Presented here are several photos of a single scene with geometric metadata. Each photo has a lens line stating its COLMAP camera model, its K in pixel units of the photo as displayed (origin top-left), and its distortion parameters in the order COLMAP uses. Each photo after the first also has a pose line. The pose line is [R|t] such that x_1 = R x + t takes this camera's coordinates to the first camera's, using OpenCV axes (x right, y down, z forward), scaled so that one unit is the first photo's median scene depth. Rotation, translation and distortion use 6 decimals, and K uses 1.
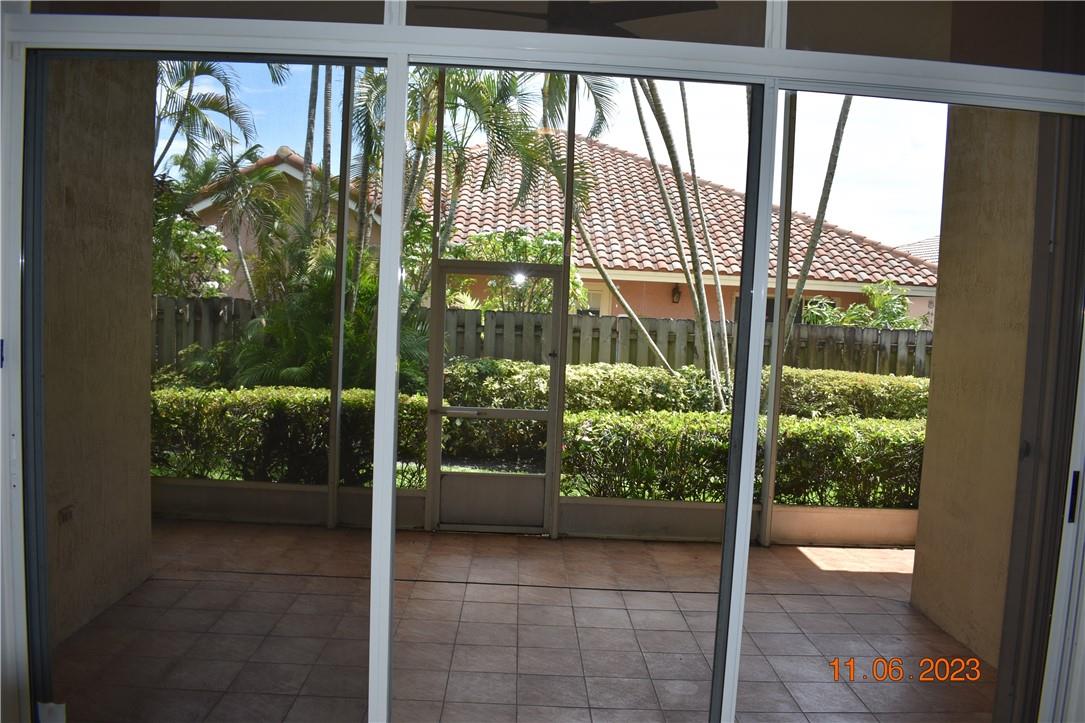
lens RADIAL K [[854.9, 0, 545.1], [0, 854.9, 362.0], [0, 0, 1]] dist [-0.087407, 0.003364]
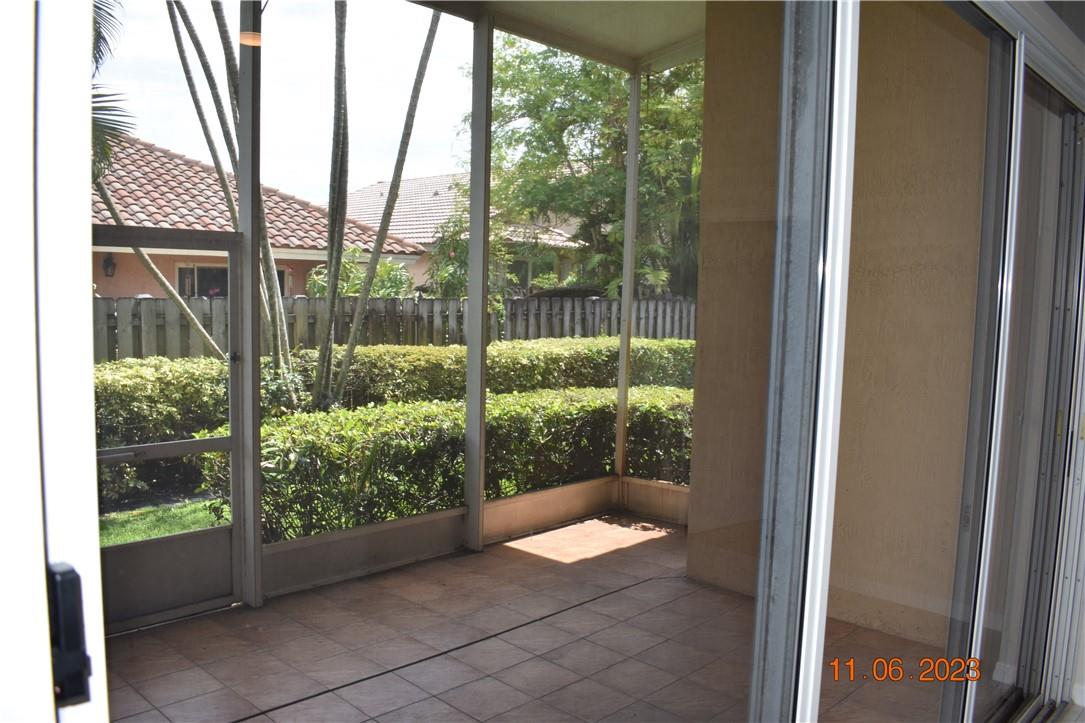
lens RADIAL K [[854.9, 0, 542.8], [0, 854.9, 363.2], [0, 0, 1]] dist [-0.087407, 0.003364]
pose [[0.721807, -0.089048, 0.686341, -0.278367], [0.060087, 0.996007, 0.066034, -0.033526], [-0.689481, -0.006424, 0.724275, 0.293209]]
